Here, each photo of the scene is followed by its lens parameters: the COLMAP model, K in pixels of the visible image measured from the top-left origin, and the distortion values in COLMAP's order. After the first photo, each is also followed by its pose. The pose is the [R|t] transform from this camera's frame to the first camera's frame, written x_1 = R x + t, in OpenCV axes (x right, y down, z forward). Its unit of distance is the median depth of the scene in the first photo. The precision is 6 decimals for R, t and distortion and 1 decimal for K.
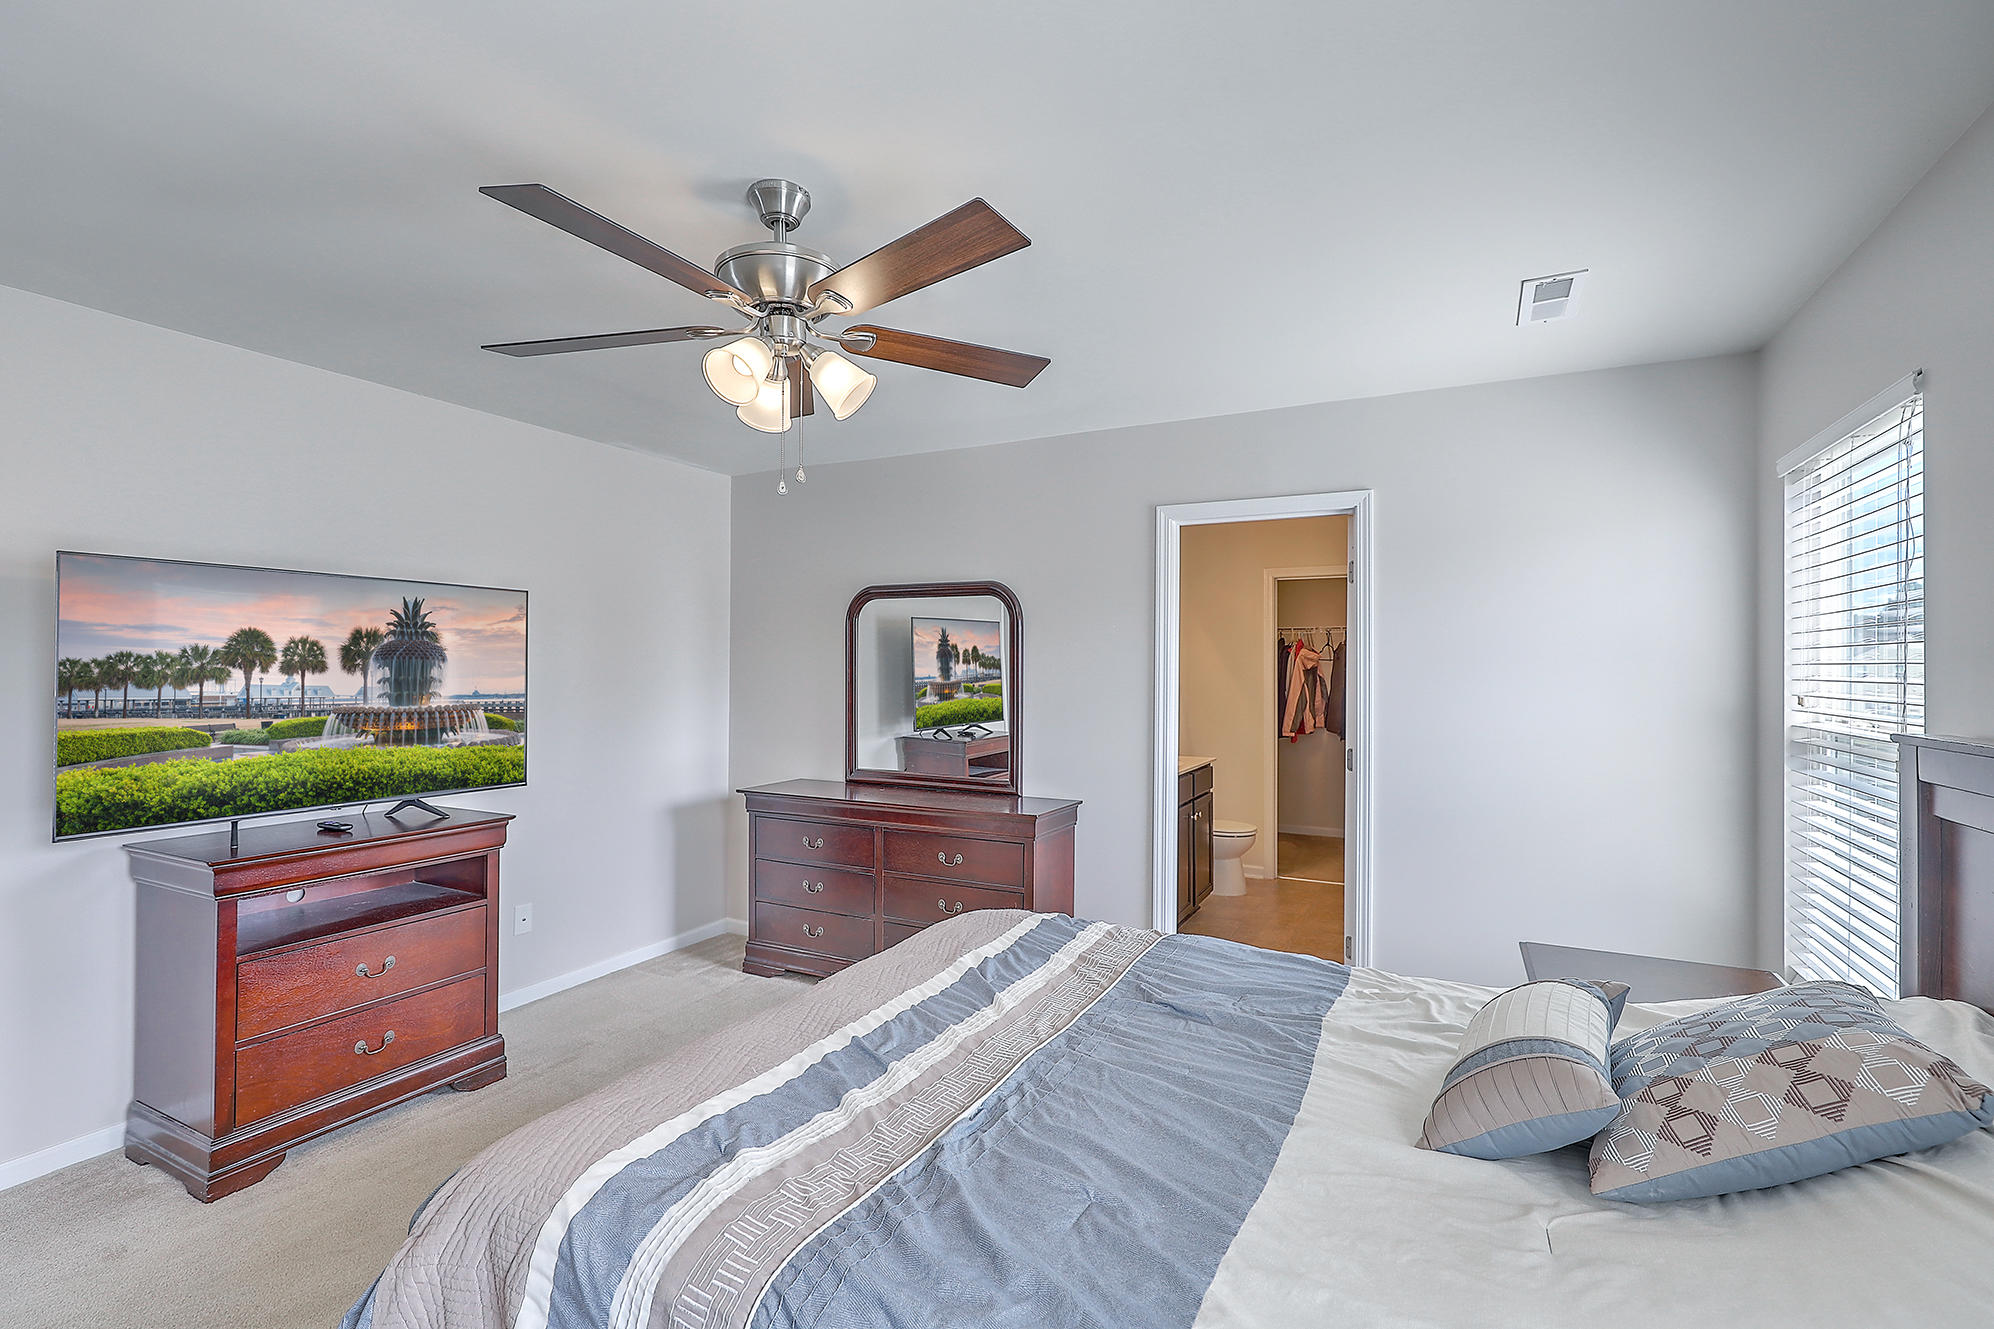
lens RADIAL K [[901.3, 0, 1004.7], [0, 901.3, 663.6], [0, 0, 1]] dist [0.001814, -0.000781]
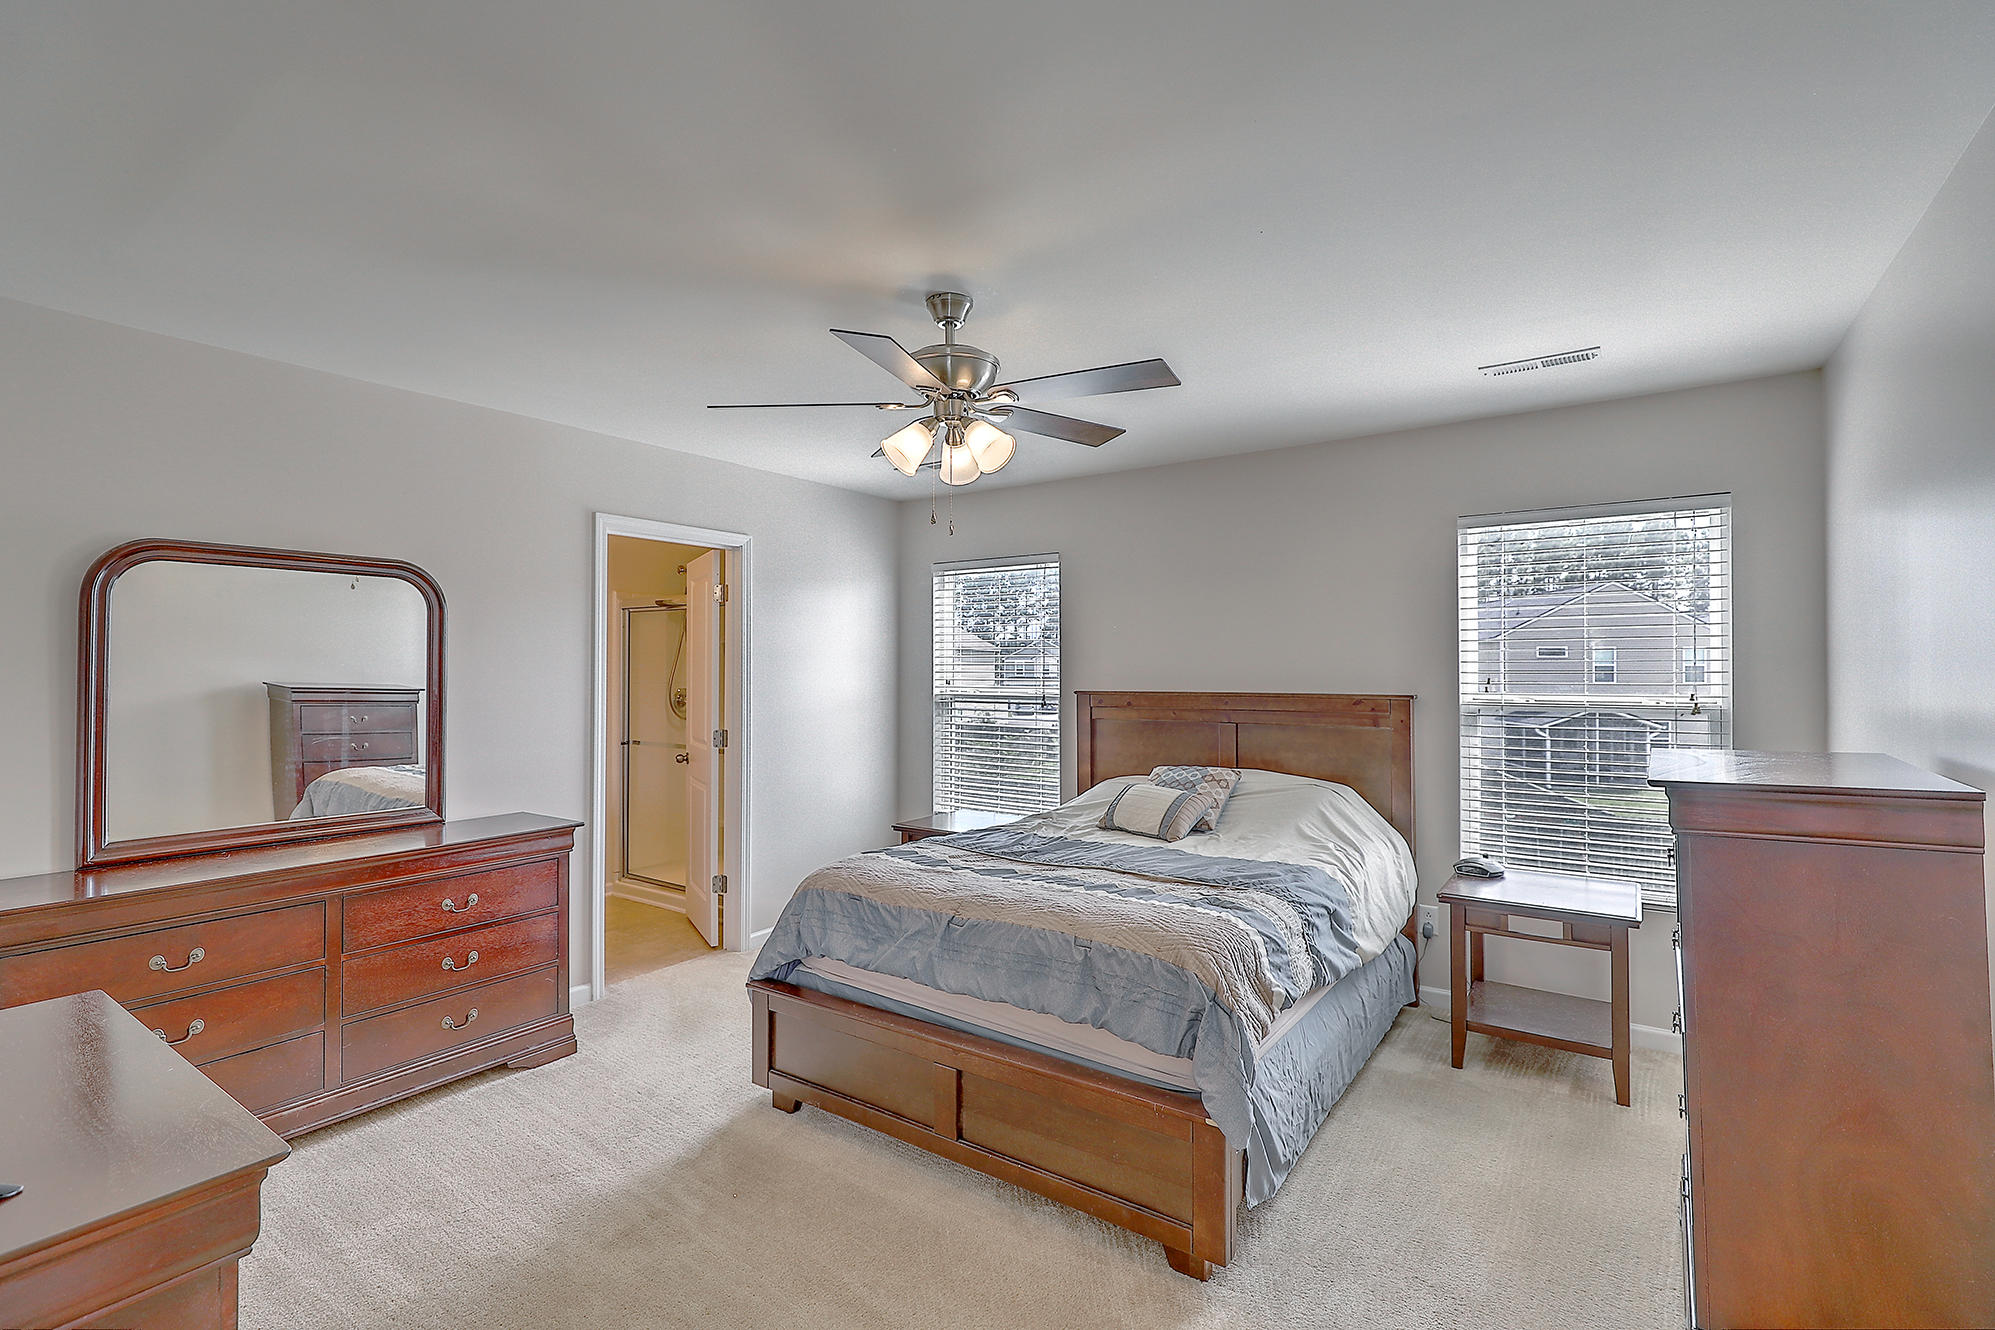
lens RADIAL K [[901.8, 0, 1007.4], [0, 901.8, 665.0], [0, 0, 1]] dist [0.001814, -0.000781]
pose [[0.147608, 0.000757, 0.989046, -0.688301], [-0.004034, 0.999992, -0.000163, -0.001350], [-0.989038, -0.003966, 0.147610, 0.338304]]
